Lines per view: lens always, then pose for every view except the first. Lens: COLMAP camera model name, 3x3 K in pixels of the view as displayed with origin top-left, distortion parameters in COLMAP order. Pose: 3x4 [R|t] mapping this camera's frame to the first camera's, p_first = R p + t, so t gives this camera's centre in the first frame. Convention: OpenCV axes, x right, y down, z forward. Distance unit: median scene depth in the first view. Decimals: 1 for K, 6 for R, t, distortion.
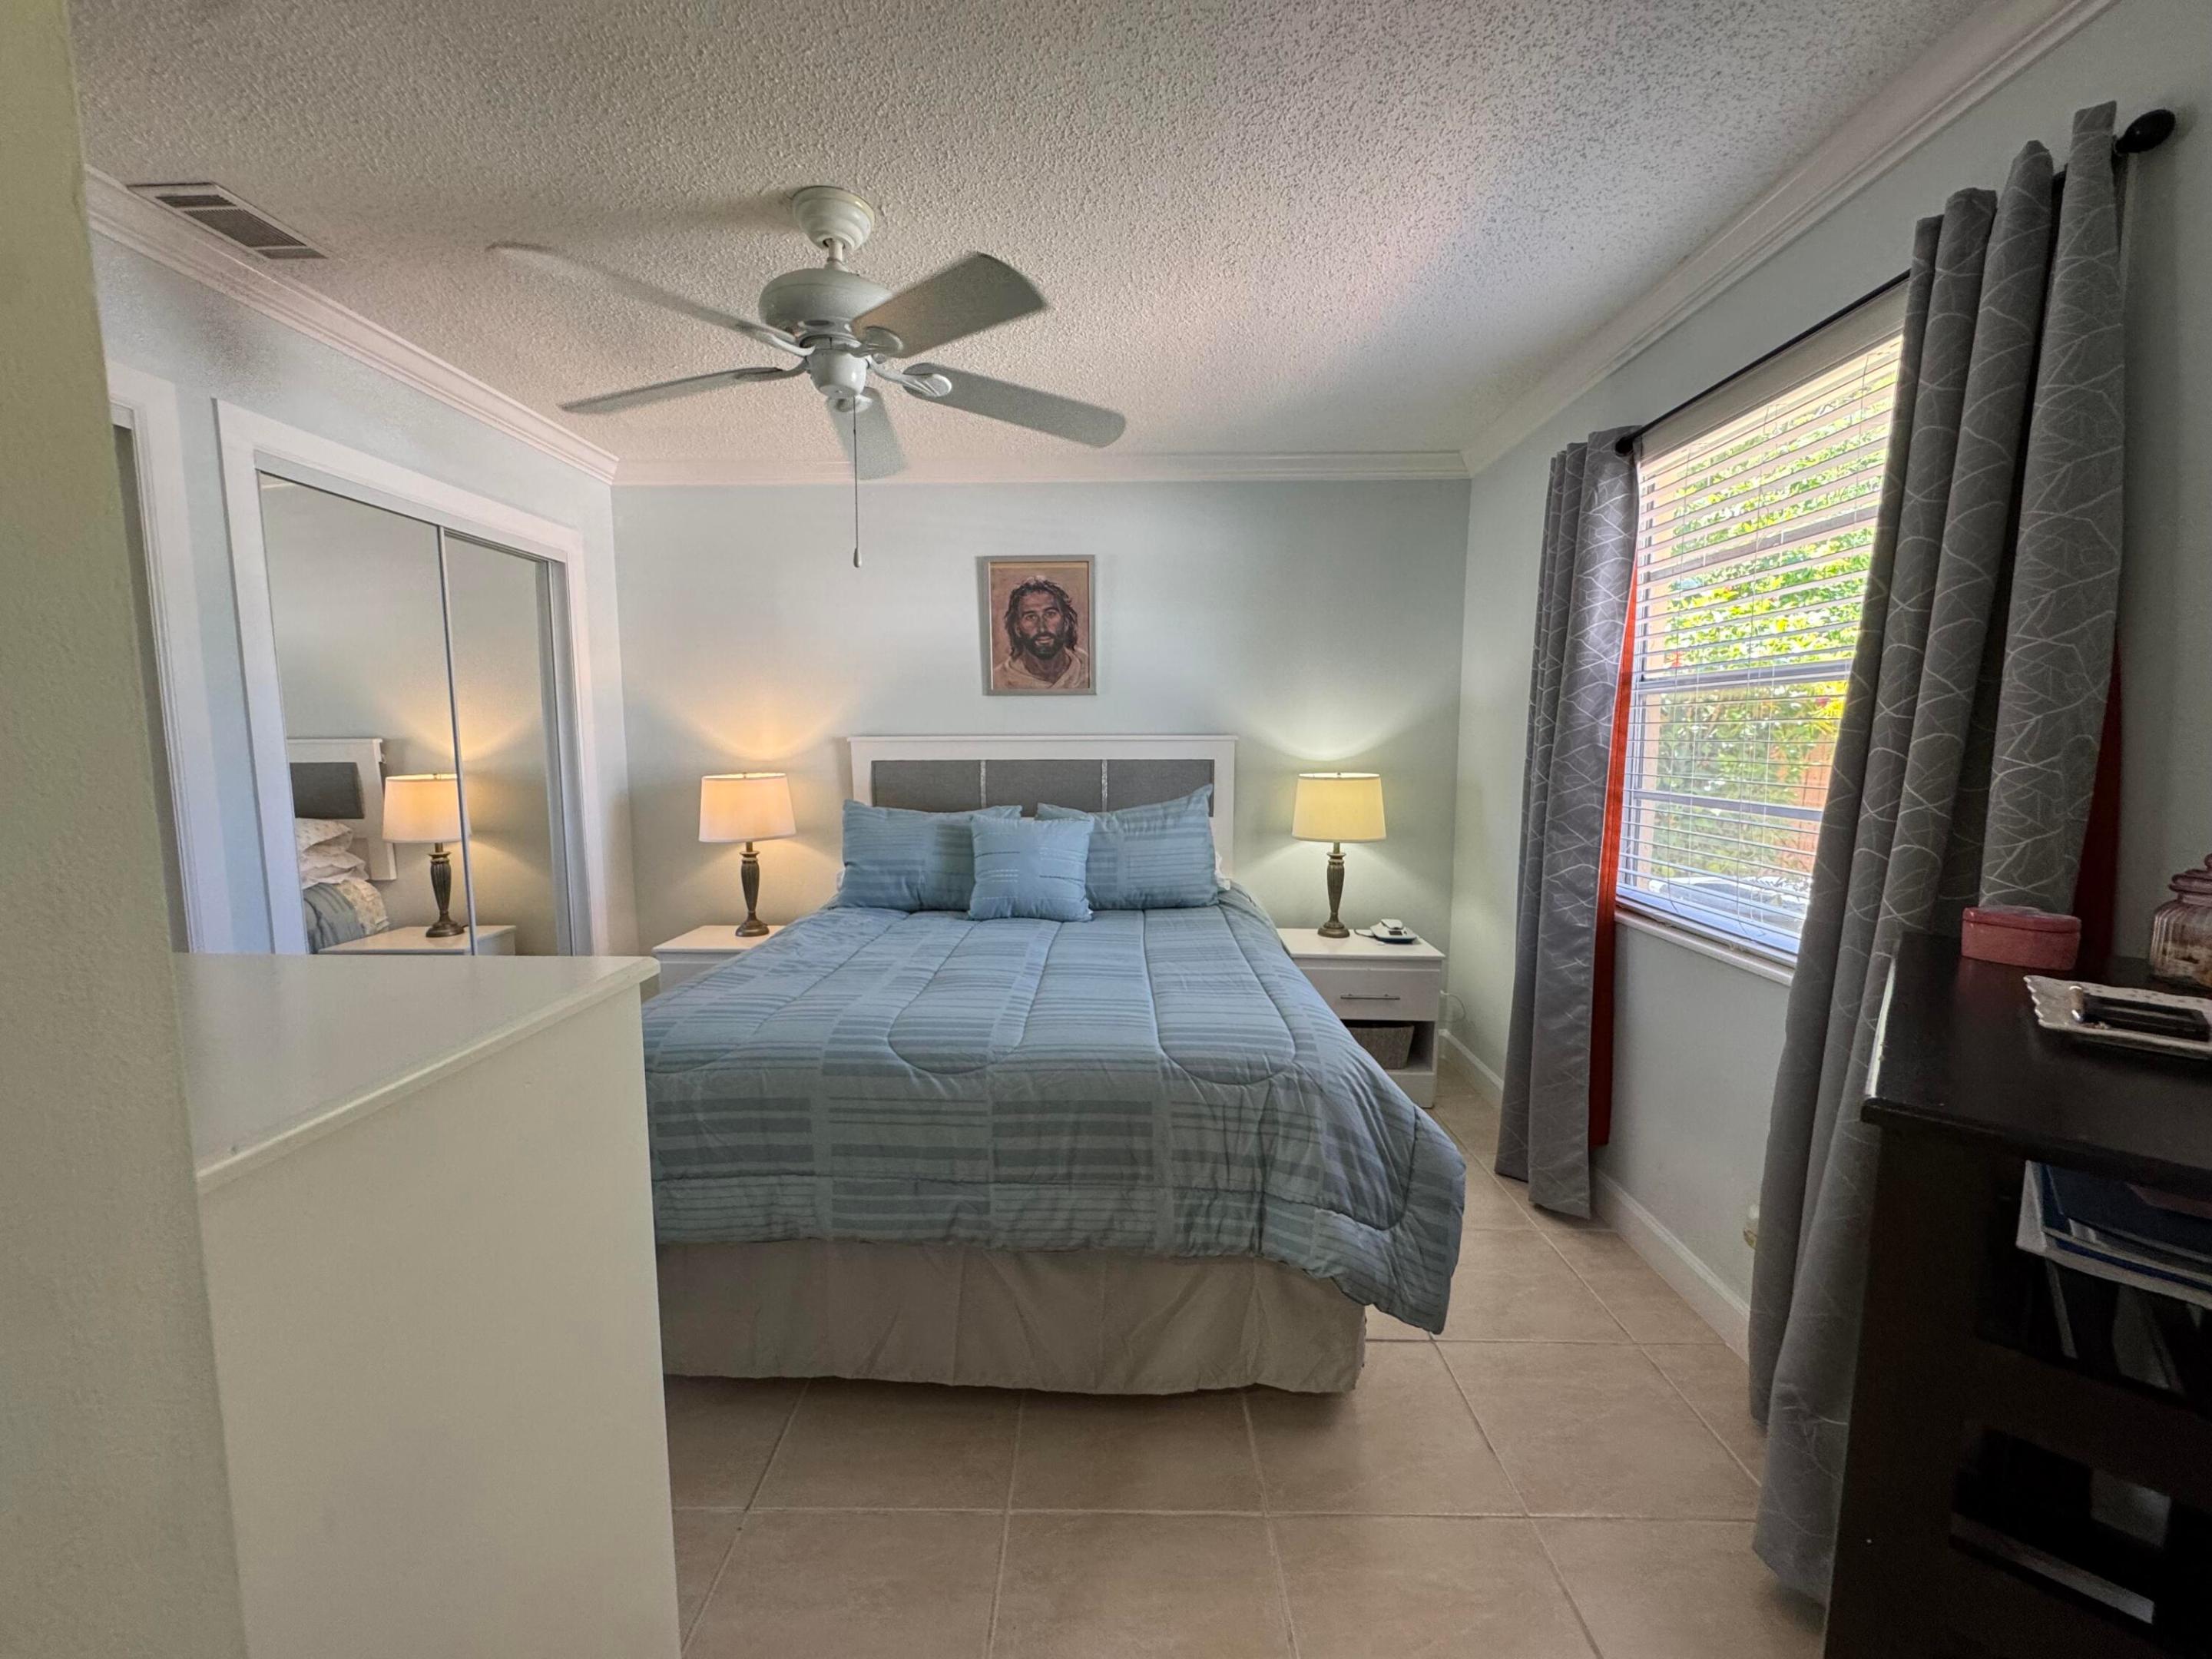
lens RADIAL K [[891.3, 0, 1107.5], [0, 891.3, 834.4], [0, 0, 1]] dist [-0.006228, 0.001182]
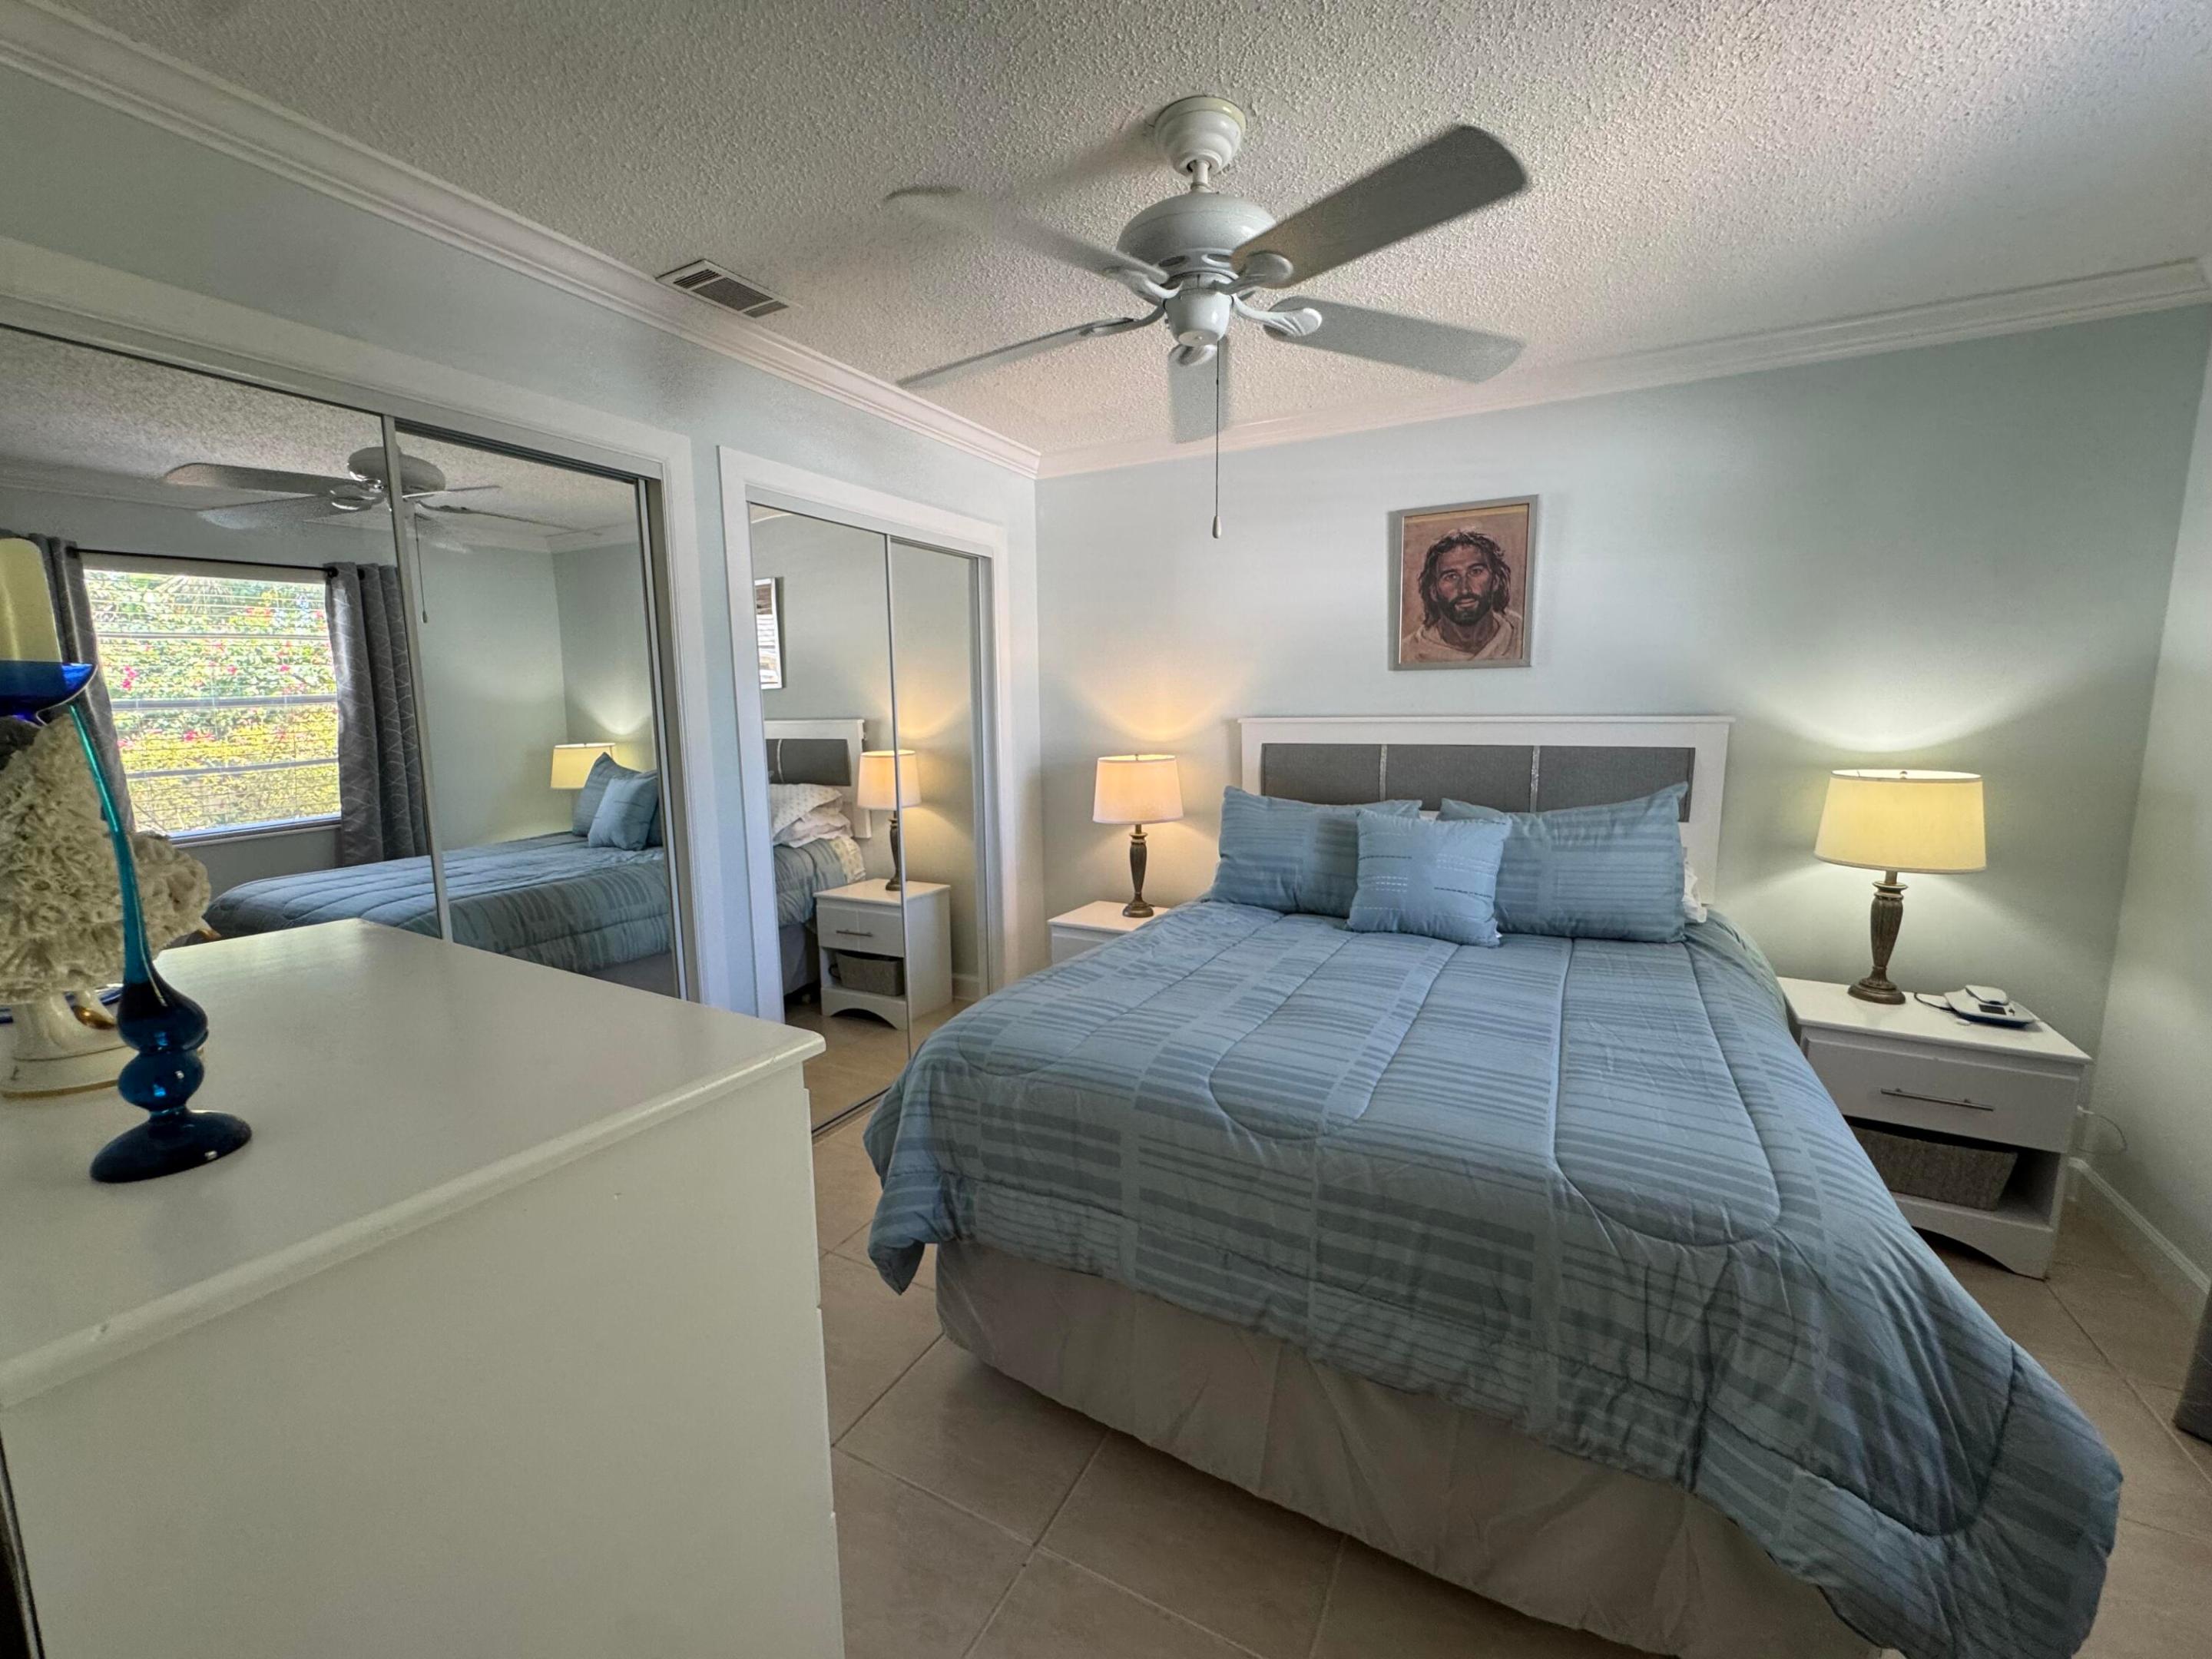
lens RADIAL K [[891.3, 0, 1104.6], [0, 891.3, 830.5], [0, 0, 1]] dist [-0.006228, 0.001182]
pose [[0.886536, 0.057696, -0.459049, 0.046543], [-0.043382, 0.998189, 0.041677, -0.043624], [0.460622, -0.017034, 0.887433, 0.165187]]
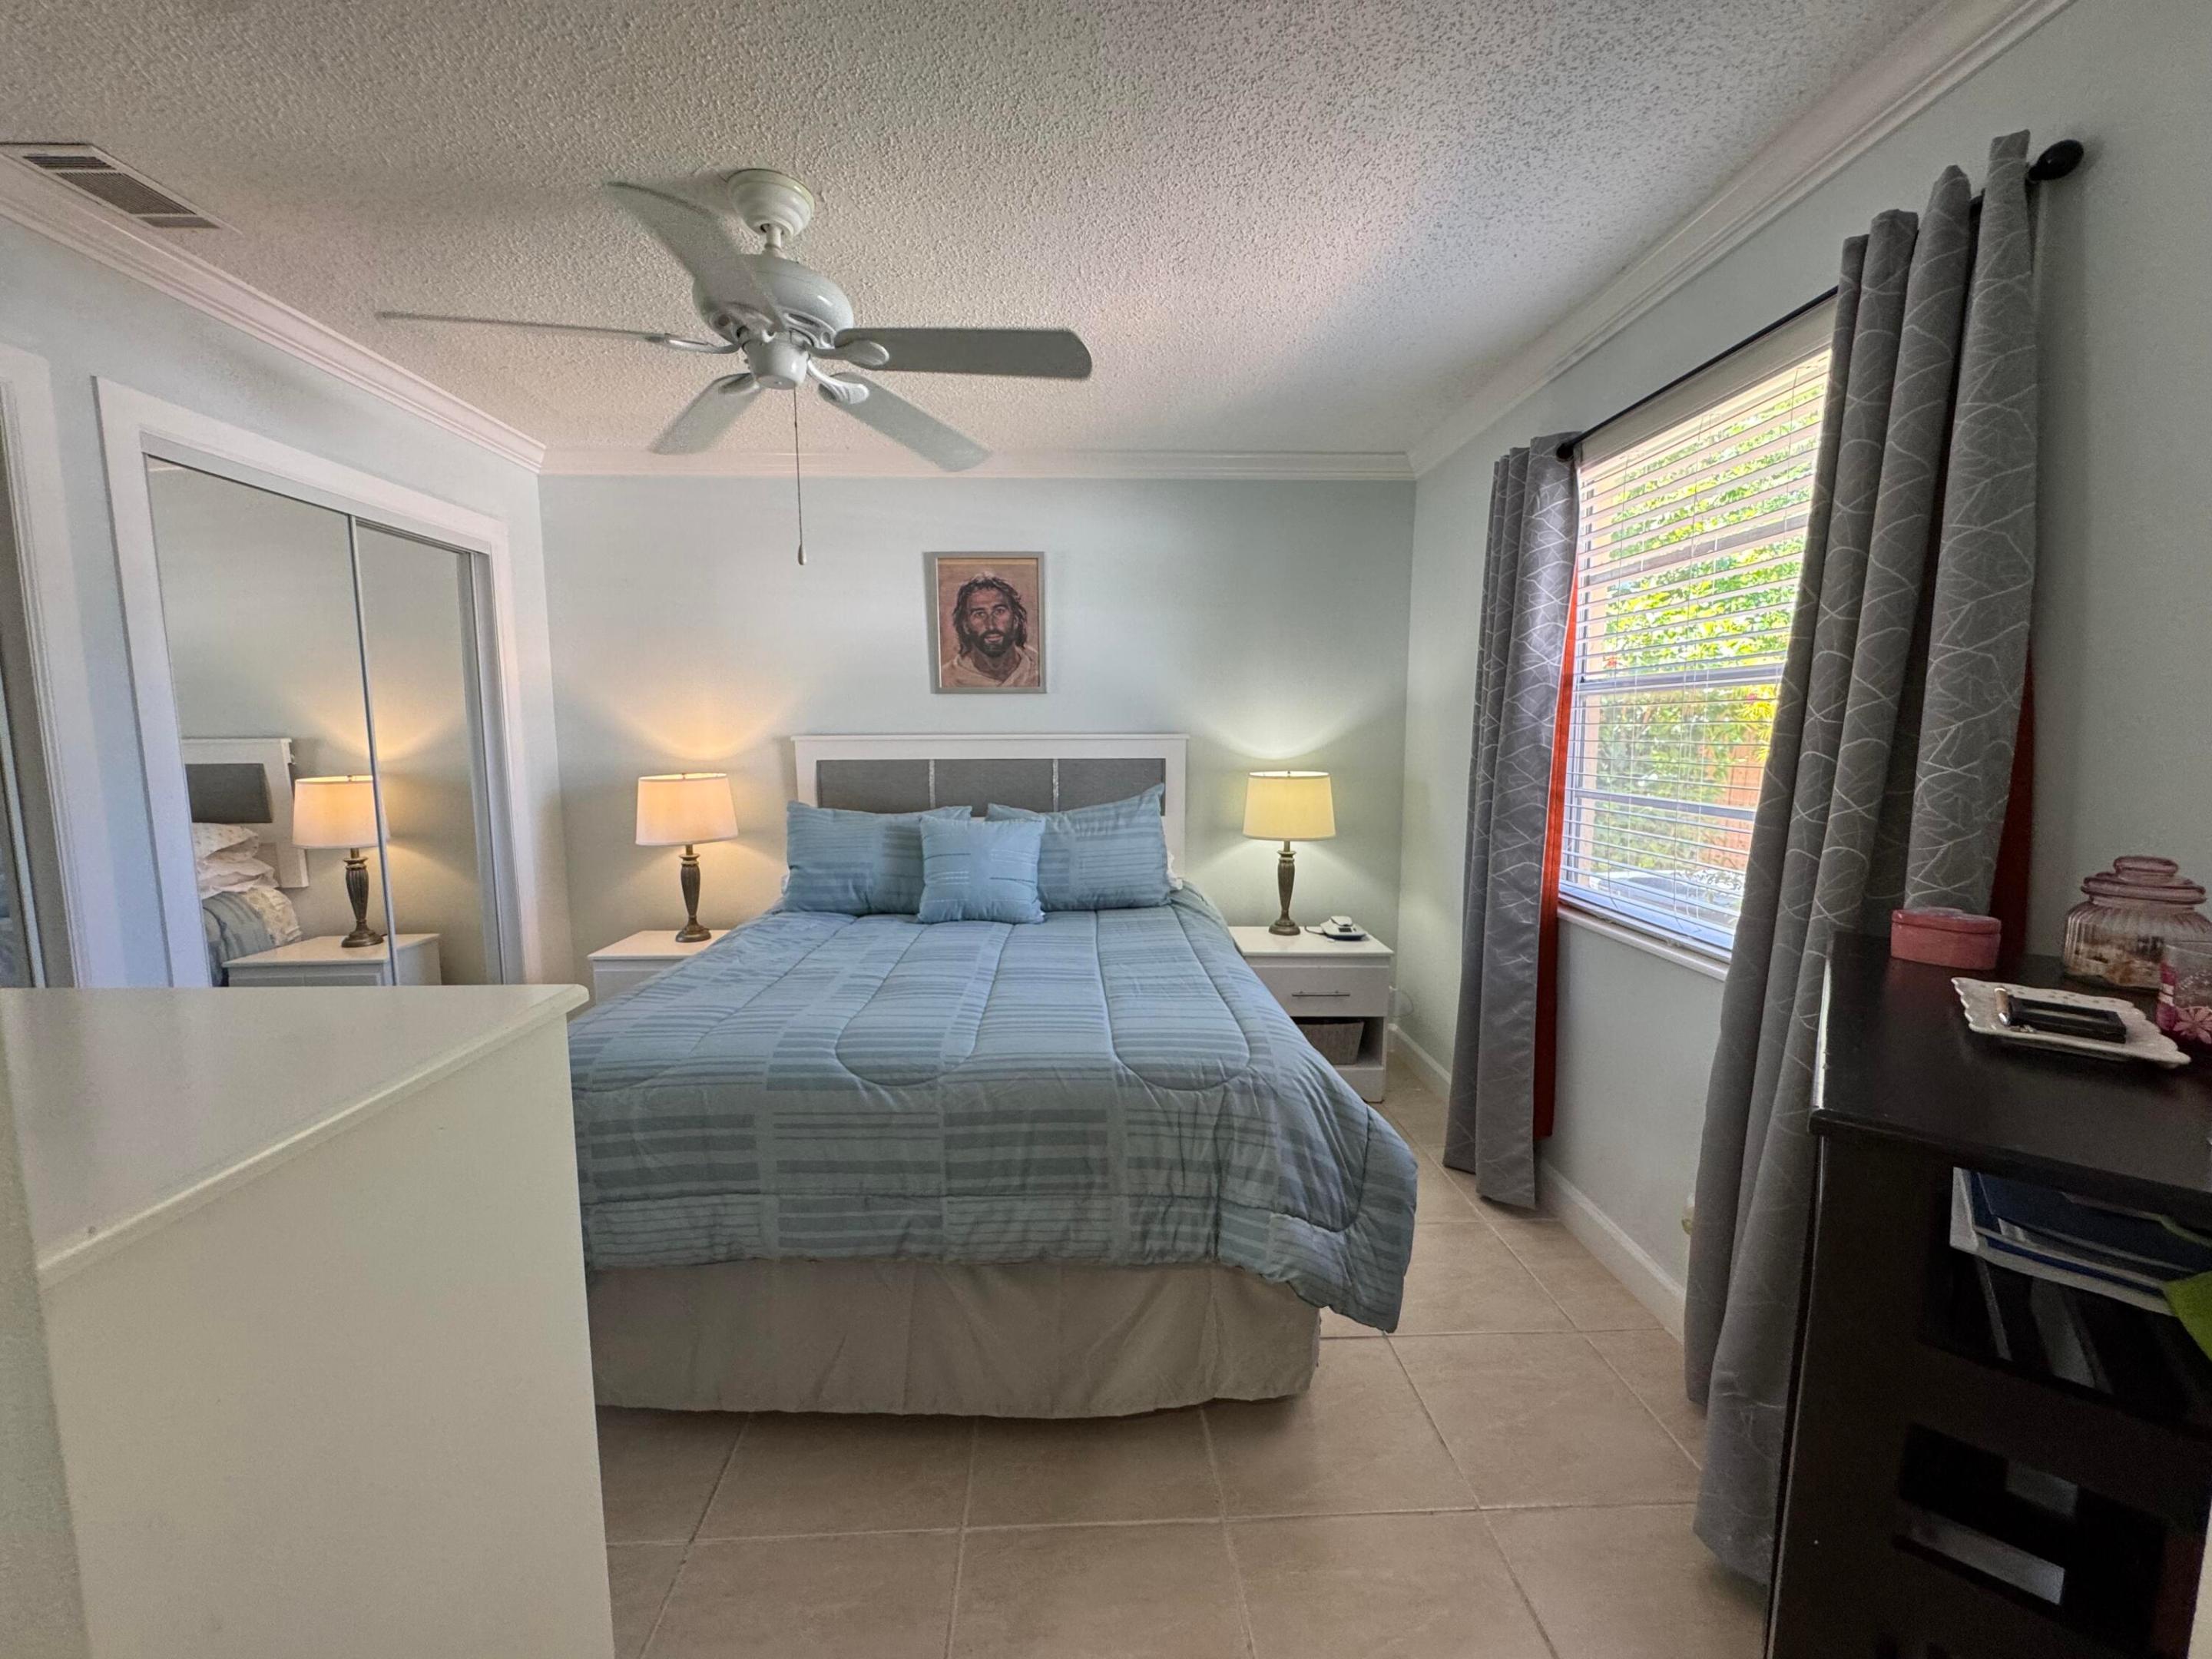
lens RADIAL K [[891.3, 0, 1107.7], [0, 891.3, 833.4], [0, 0, 1]] dist [-0.006228, 0.001182]
pose [[0.998441, -0.006903, 0.055391, -0.001420], [0.006638, 0.999966, 0.004969, -0.010141], [-0.055424, -0.004594, 0.998452, 0.012155]]
